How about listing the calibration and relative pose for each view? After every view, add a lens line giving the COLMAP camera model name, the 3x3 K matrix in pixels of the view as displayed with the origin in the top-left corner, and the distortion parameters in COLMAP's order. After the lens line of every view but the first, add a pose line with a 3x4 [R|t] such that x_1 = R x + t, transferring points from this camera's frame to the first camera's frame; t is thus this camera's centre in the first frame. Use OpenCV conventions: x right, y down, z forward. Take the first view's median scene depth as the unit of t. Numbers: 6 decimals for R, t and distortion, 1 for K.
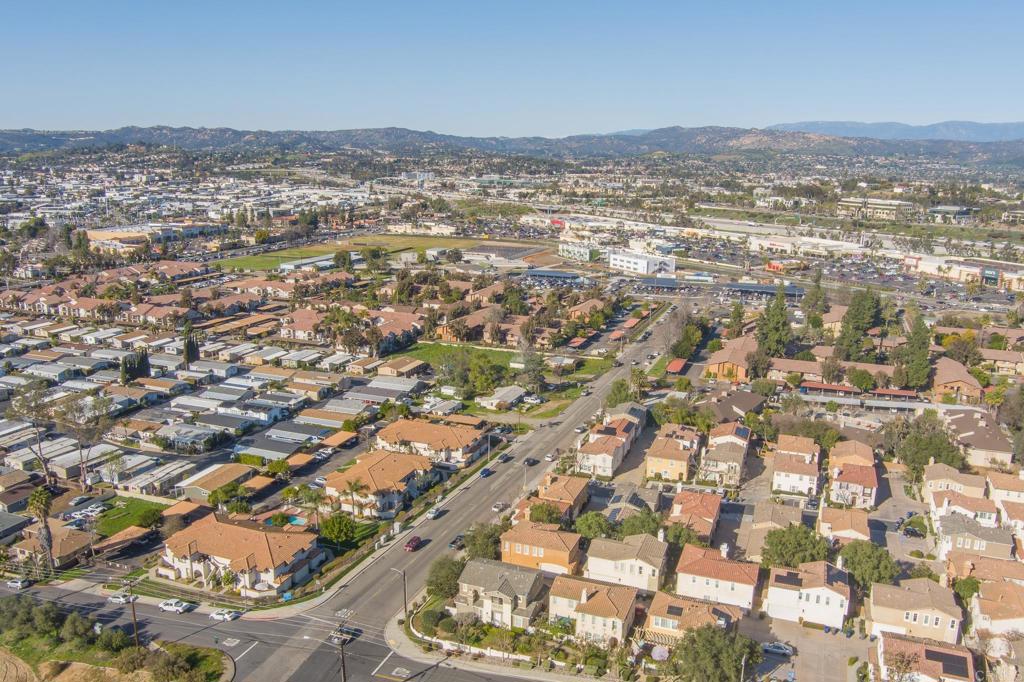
lens RADIAL K [[824.5, 0, 512.0], [0, 824.5, 341.0], [0, 0, 1]] dist [-0.067601, 0.003166]
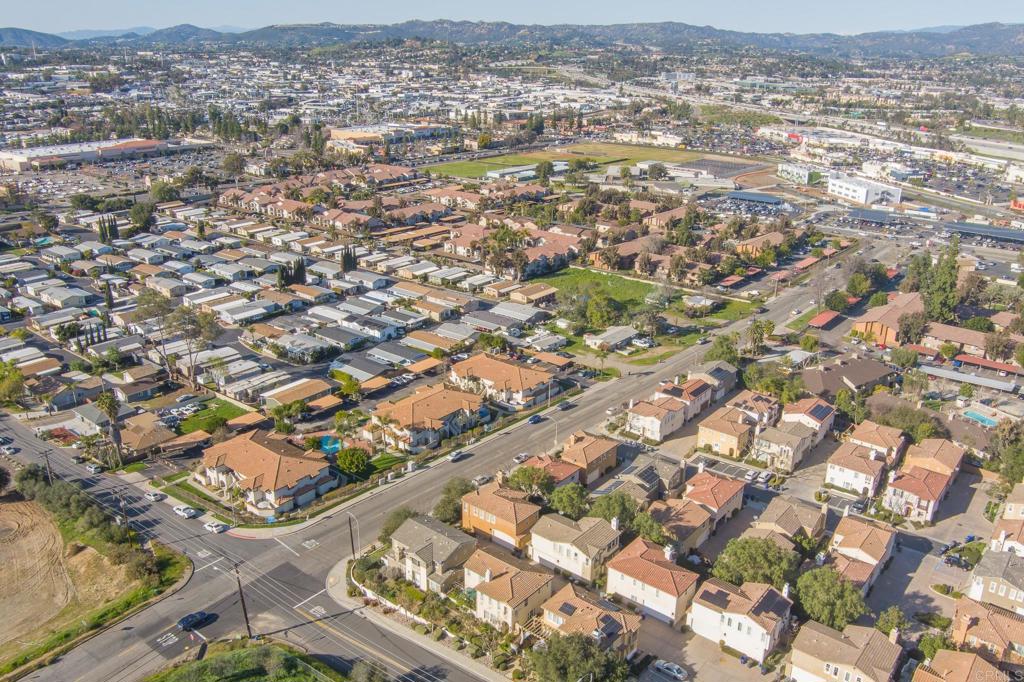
lens RADIAL K [[824.5, 0, 512.0], [0, 824.5, 341.0], [0, 0, 1]] dist [-0.067601, 0.003166]
pose [[0.948961, 0.105695, -0.297157, 0.128170], [-0.069600, 0.989127, 0.129554, -0.034770], [0.307619, -0.102259, 0.945999, 0.029903]]
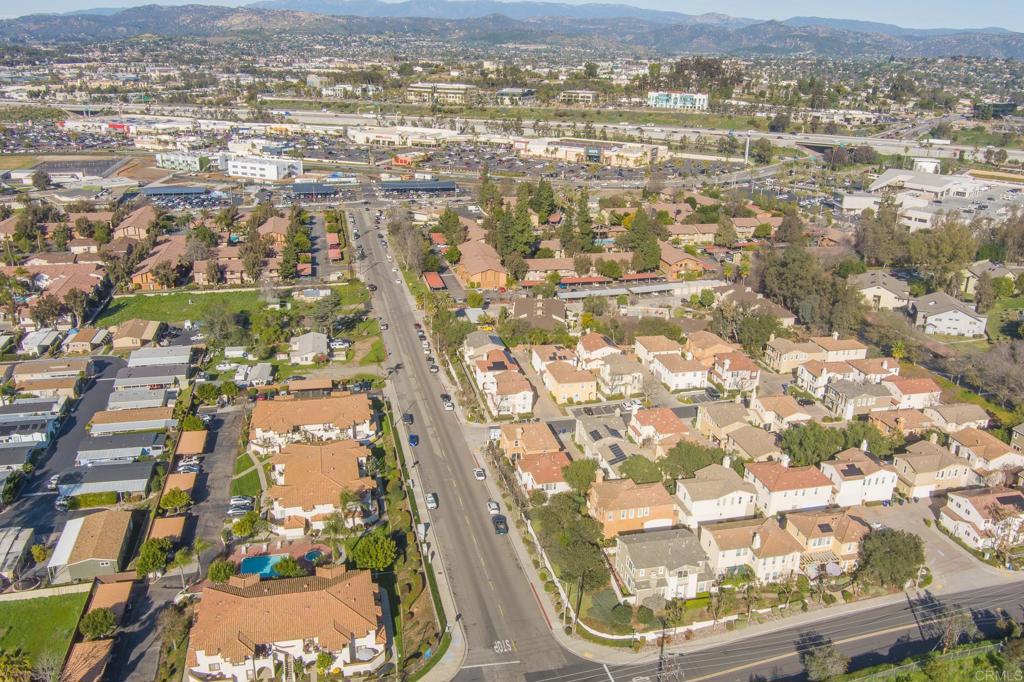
lens RADIAL K [[824.5, 0, 512.0], [0, 824.5, 341.0], [0, 0, 1]] dist [-0.067601, 0.003166]
pose [[0.832664, -0.189219, 0.520449, -0.219064], [0.116222, 0.978594, 0.169843, -0.048711], [-0.541445, -0.080934, 0.836831, 0.109608]]
